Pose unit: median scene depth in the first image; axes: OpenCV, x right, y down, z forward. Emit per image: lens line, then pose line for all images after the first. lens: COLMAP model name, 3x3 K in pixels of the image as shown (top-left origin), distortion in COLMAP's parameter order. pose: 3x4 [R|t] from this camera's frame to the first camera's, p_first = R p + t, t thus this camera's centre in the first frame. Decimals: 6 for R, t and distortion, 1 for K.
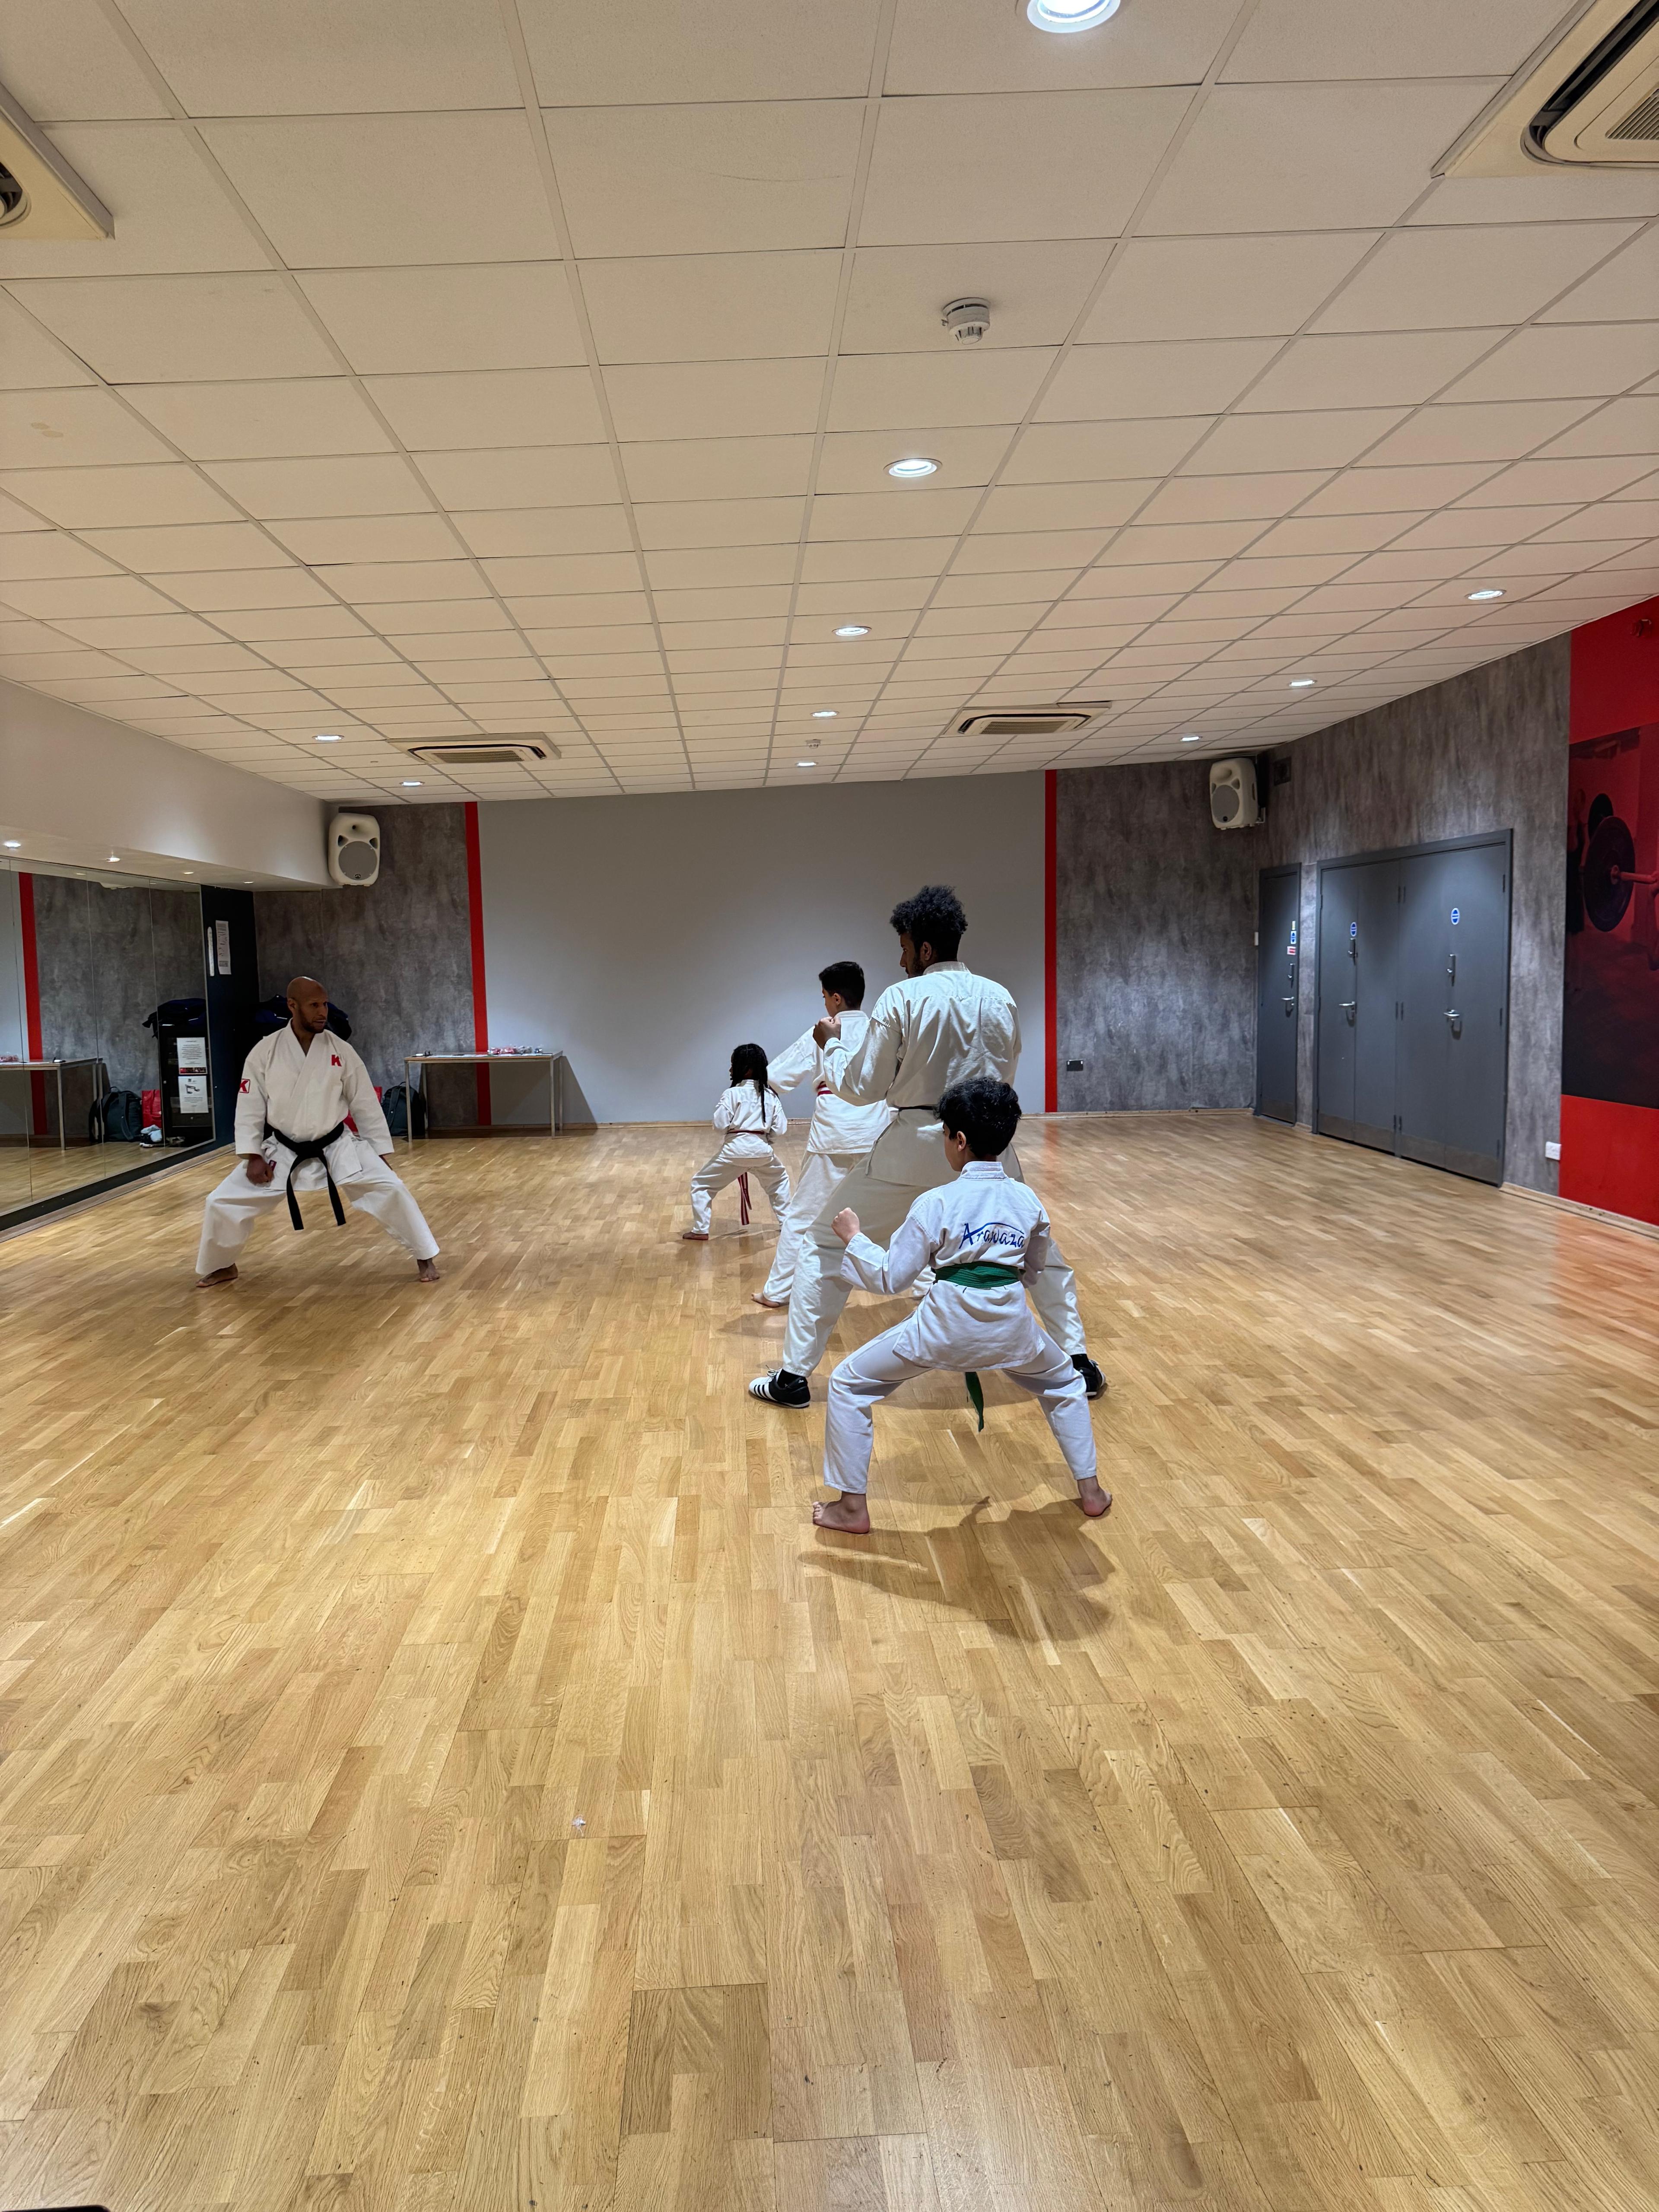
lens RADIAL K [[1591.5, 0, 829.5], [0, 1591.5, 1106.0], [0, 0, 1]] dist [0.090096, -0.145418]
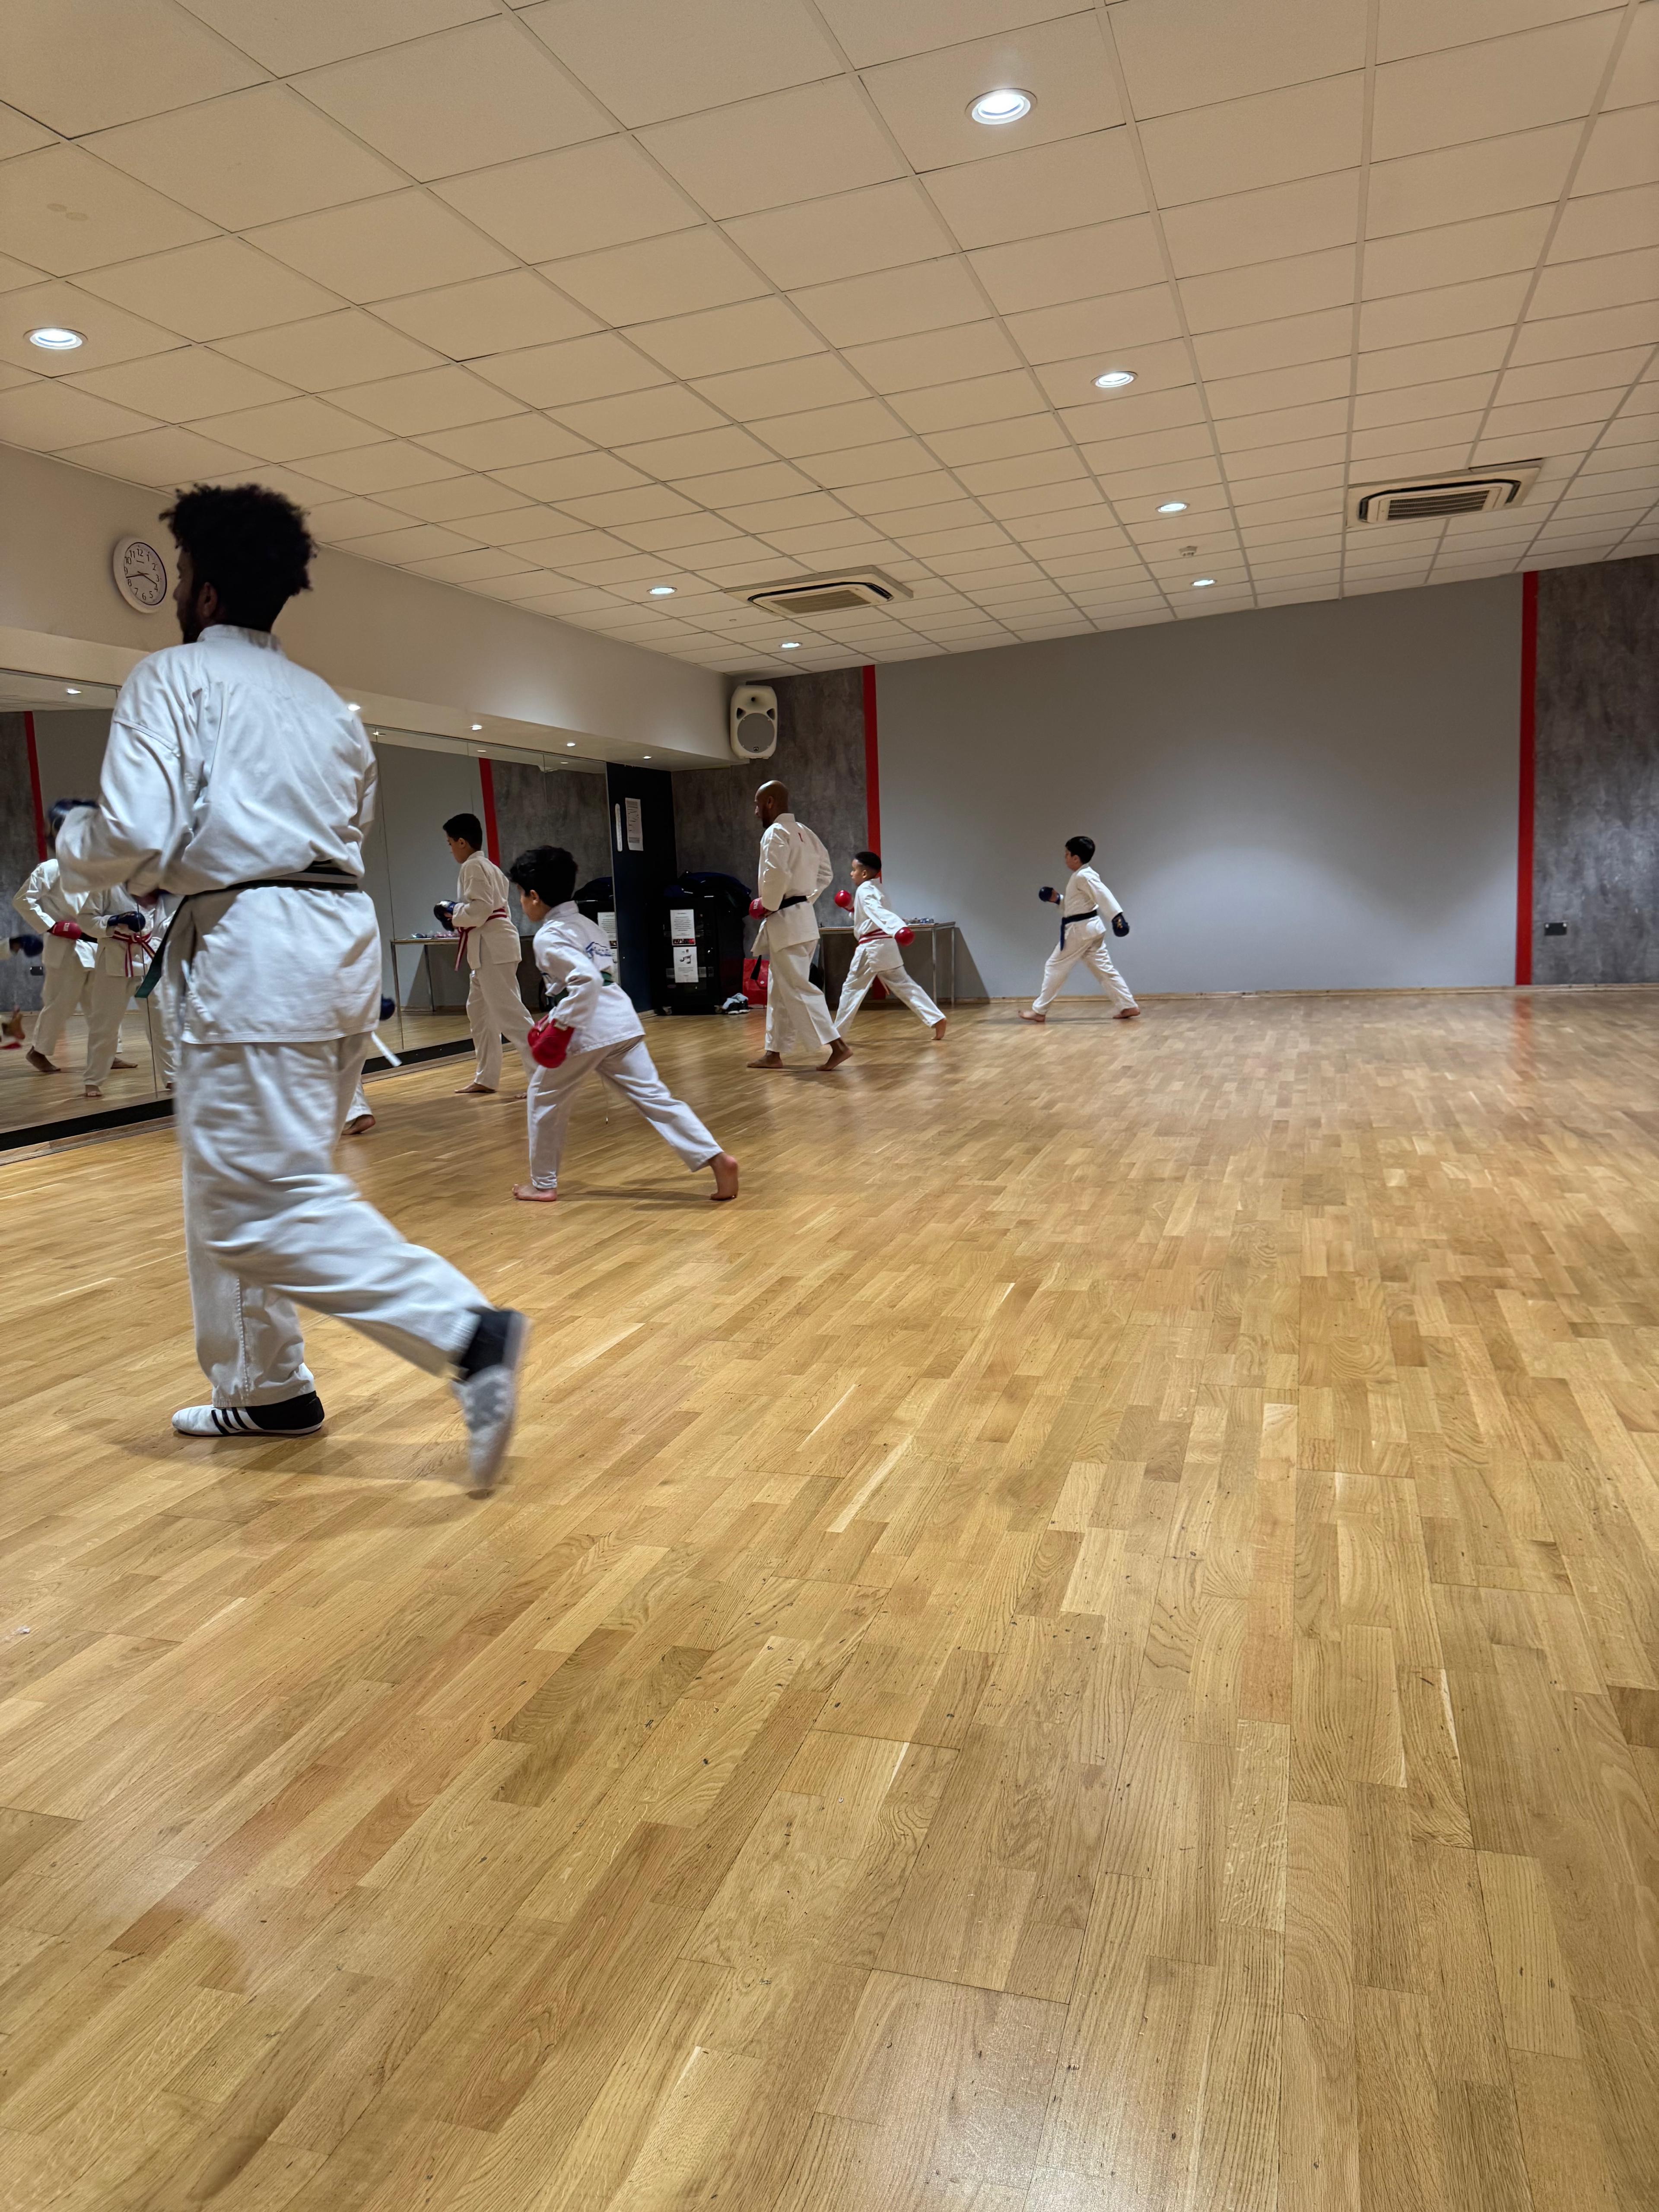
lens RADIAL K [[1576.6, 0, 817.0], [0, 1576.6, 1103.4], [0, 0, 1]] dist [0.131724, -0.240348]
pose [[0.928502, 0.027024, -0.370342, 0.286703], [-0.008276, 0.998607, 0.052119, 0.066856], [0.371234, -0.045327, 0.927432, 0.195823]]
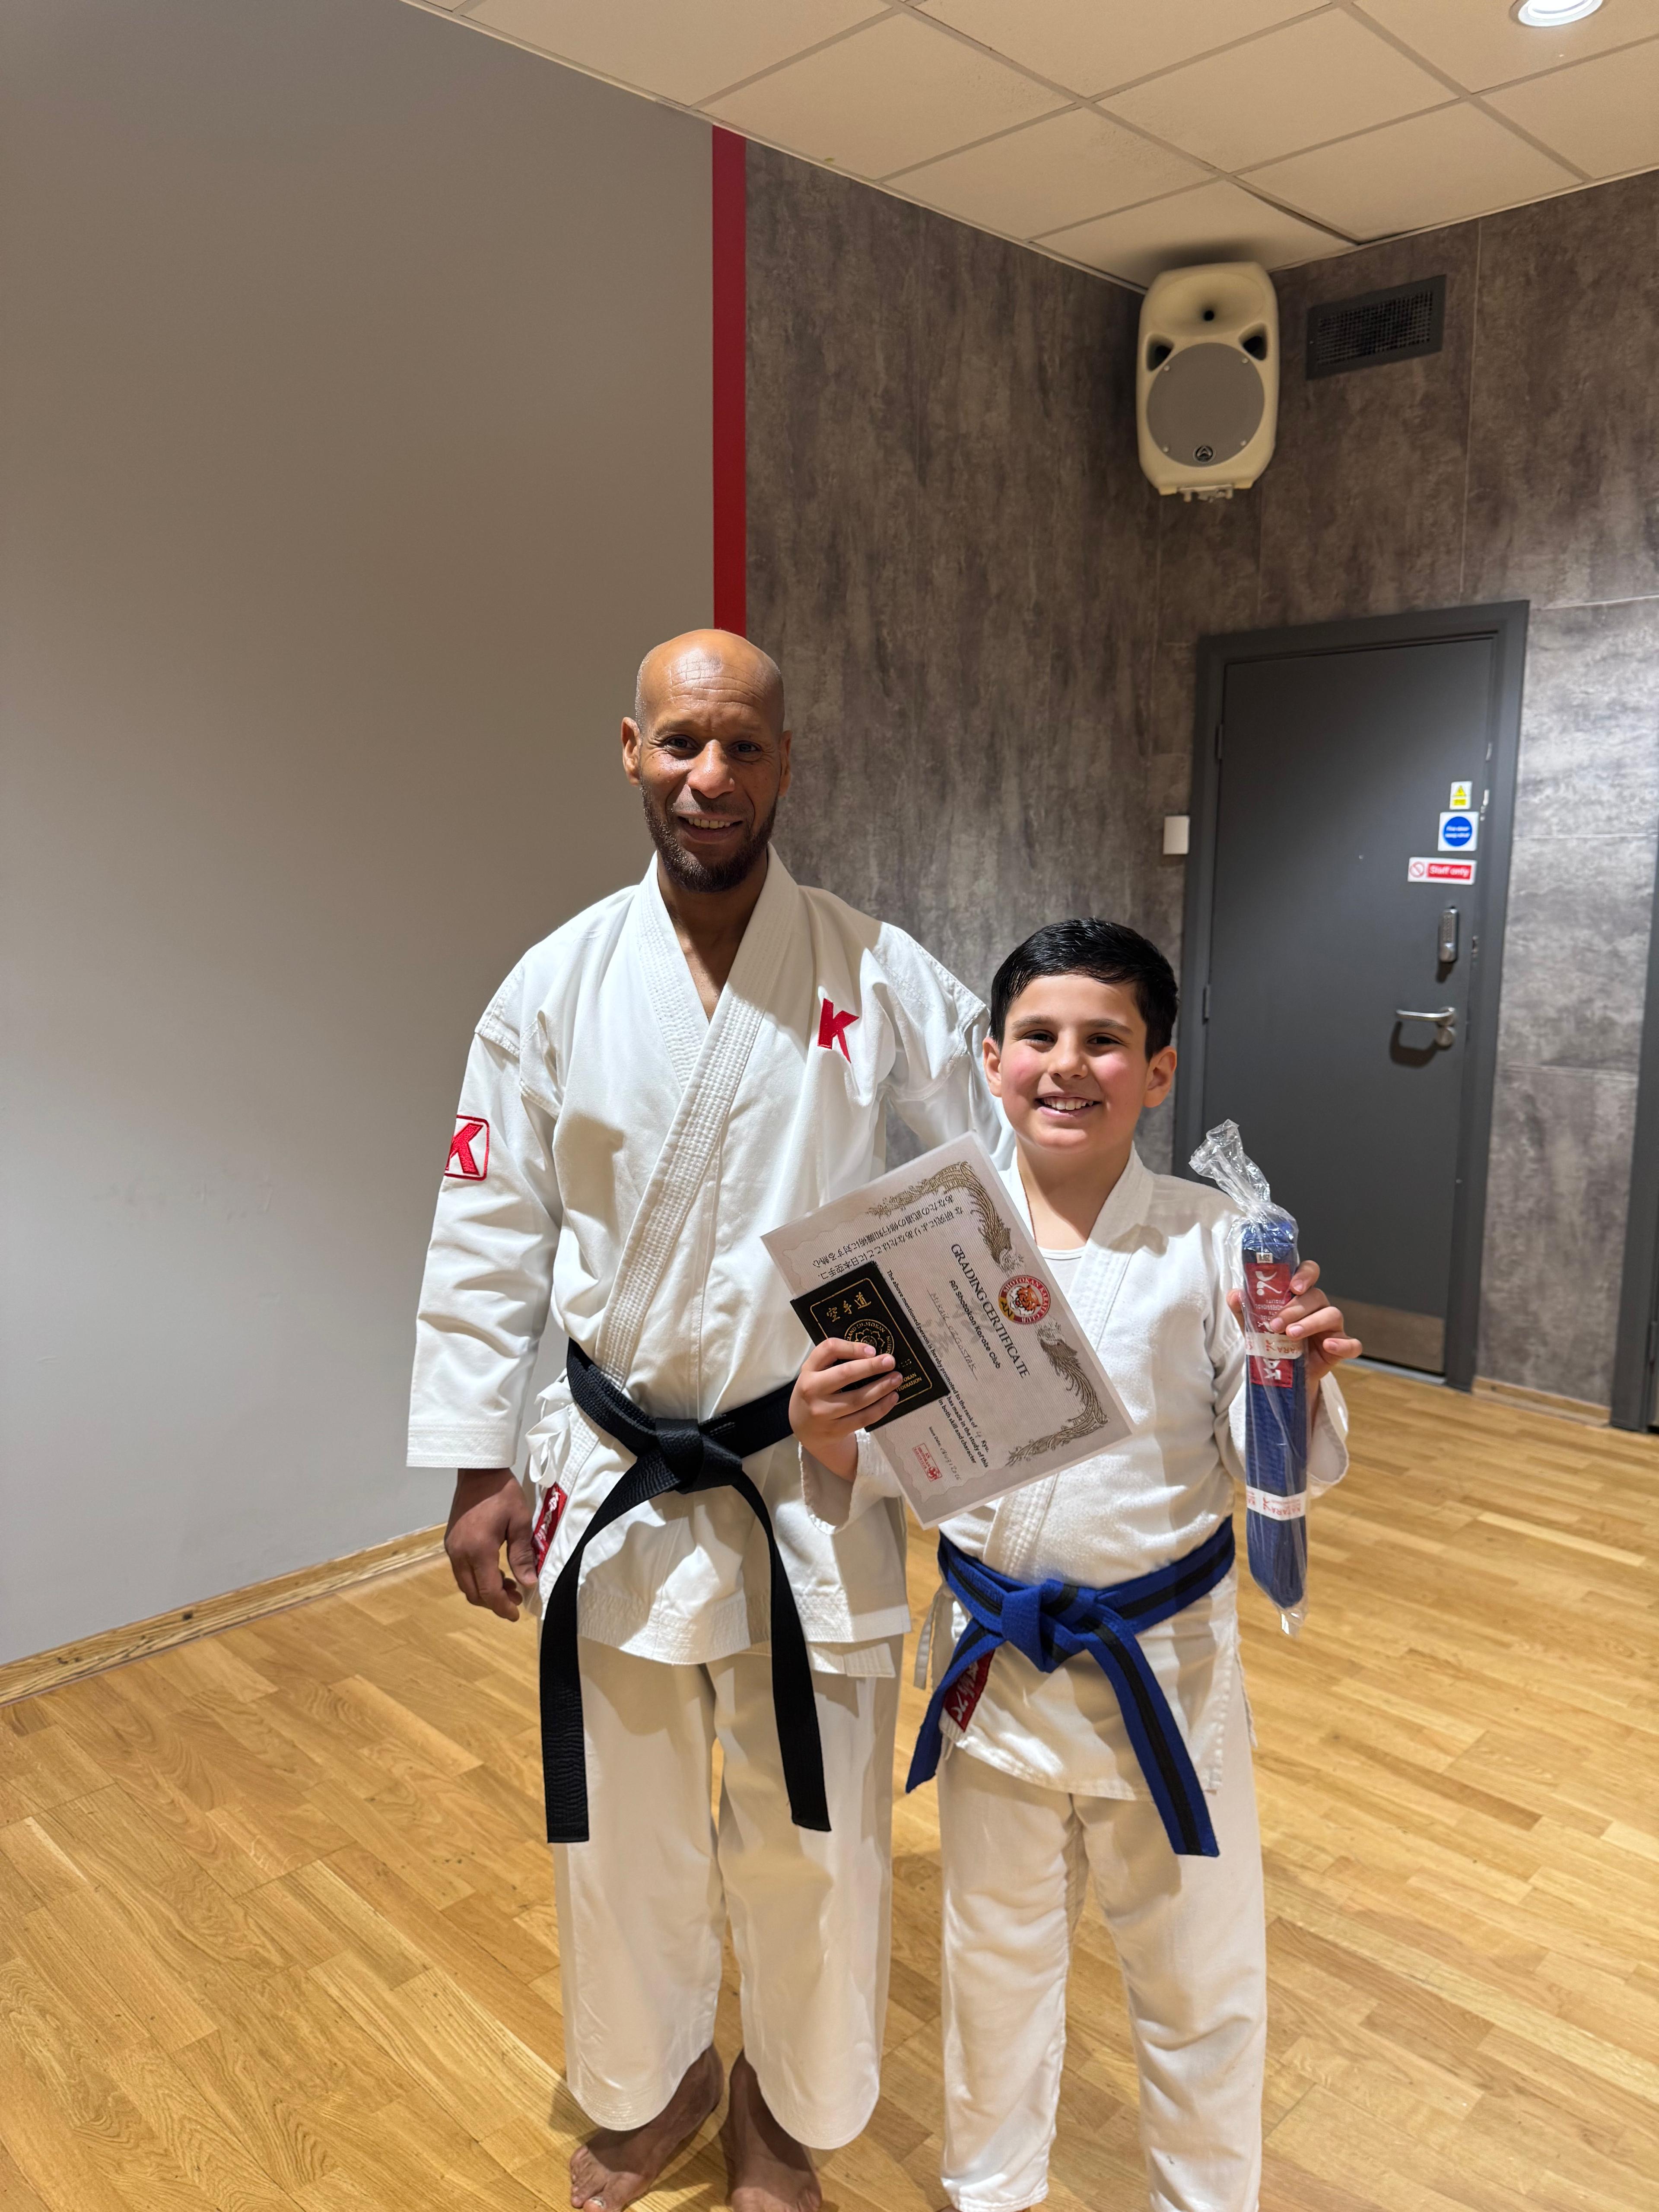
lens RADIAL K [[1591.5, 0, 829.5], [0, 1591.5, 1106.0], [0, 0, 1]] dist [0.090096, -0.145418]
pose [[0.736661, -0.066356, 0.672999, -0.089134], [0.031994, 0.997480, 0.063329, -0.182793], [-0.675505, -0.025120, 0.736927, 2.067540]]
